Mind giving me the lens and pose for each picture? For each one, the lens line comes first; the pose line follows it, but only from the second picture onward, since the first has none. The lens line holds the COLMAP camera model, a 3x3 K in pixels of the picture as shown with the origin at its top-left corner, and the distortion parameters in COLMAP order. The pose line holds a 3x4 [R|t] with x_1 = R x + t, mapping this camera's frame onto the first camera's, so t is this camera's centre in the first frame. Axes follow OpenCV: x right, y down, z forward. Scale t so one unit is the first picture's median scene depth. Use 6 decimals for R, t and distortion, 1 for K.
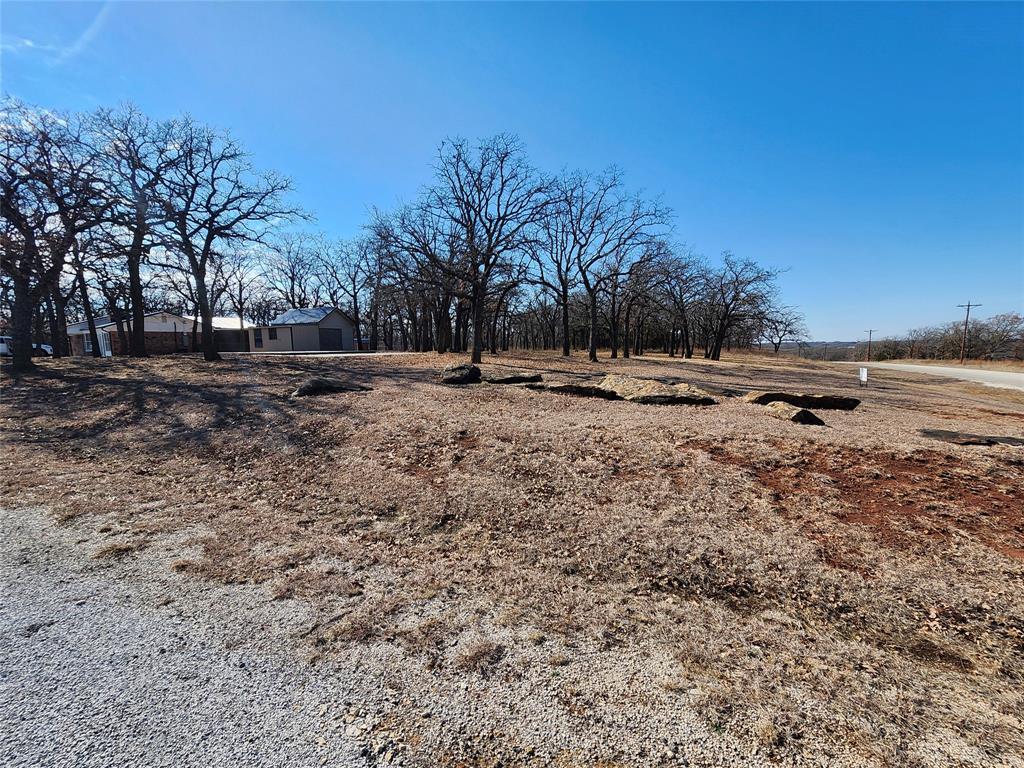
lens RADIAL K [[417.5, 0, 505.1], [0, 417.5, 390.6], [0, 0, 1]] dist [0.000910, 0.000382]
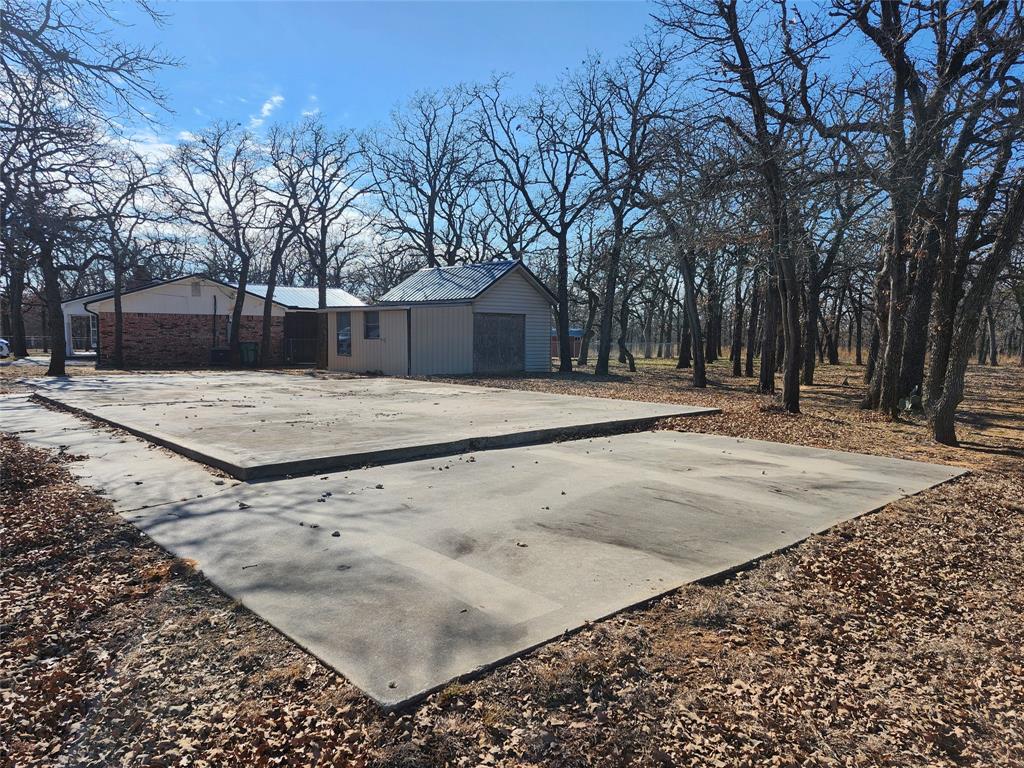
lens RADIAL K [[693.8, 0, 512.0], [0, 693.8, 384.0], [0, 0, 1]] dist [0.004170, 0.000838]
pose [[0.923315, 0.059052, -0.379476, -0.139310], [-0.077144, 0.996486, -0.032633, -0.056794], [0.376216, 0.059405, 0.924626, 0.362131]]
